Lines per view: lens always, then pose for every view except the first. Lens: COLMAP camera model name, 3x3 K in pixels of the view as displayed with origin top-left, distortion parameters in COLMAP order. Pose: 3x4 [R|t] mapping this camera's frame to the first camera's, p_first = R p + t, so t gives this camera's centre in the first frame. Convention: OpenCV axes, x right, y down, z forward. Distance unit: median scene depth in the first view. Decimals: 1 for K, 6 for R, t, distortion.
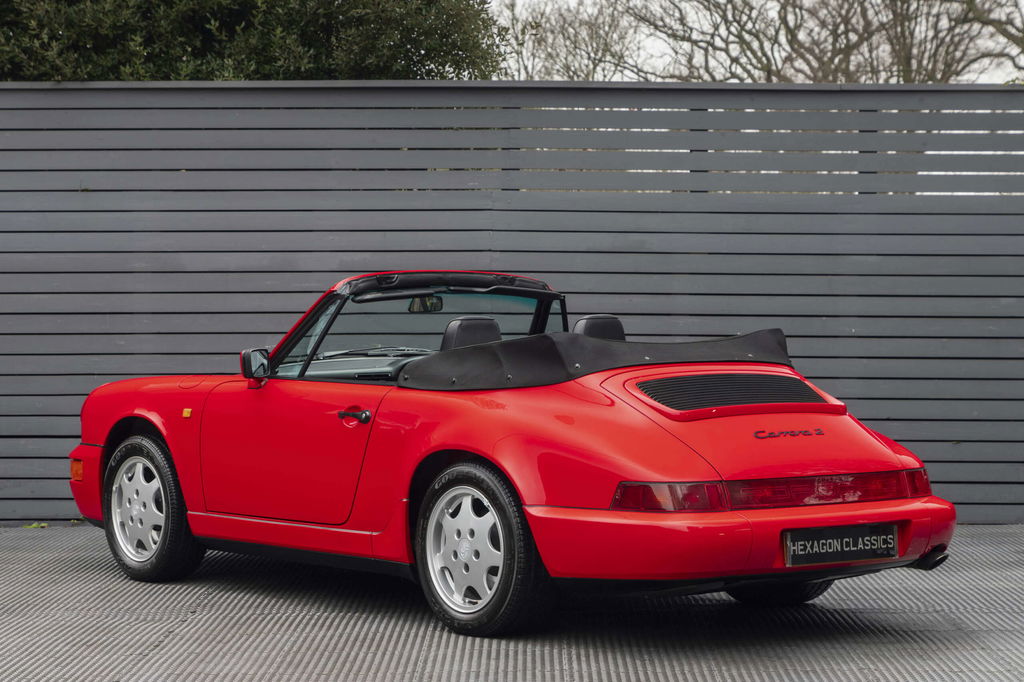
lens RADIAL K [[2708.4, 0, 512.0], [0, 2708.4, 341.0], [0, 0, 1]] dist [0.004833, 0.222645]
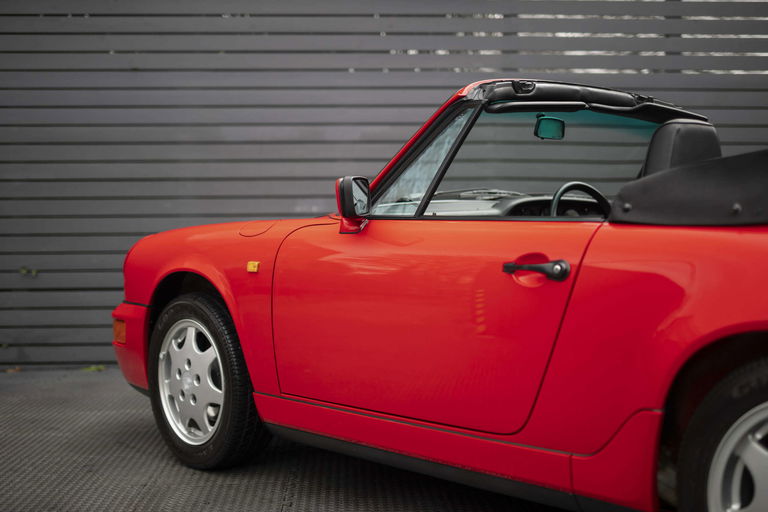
lens RADIAL K [[1127.0, 0, 384.0], [0, 1127.0, 256.0], [0, 0, 1]] dist [-0.018220, -0.018475]
pose [[0.999025, -0.006955, 0.043592, -0.093885], [0.006160, 0.999813, 0.018341, 0.017303], [-0.043712, -0.018055, 0.998881, 0.655982]]
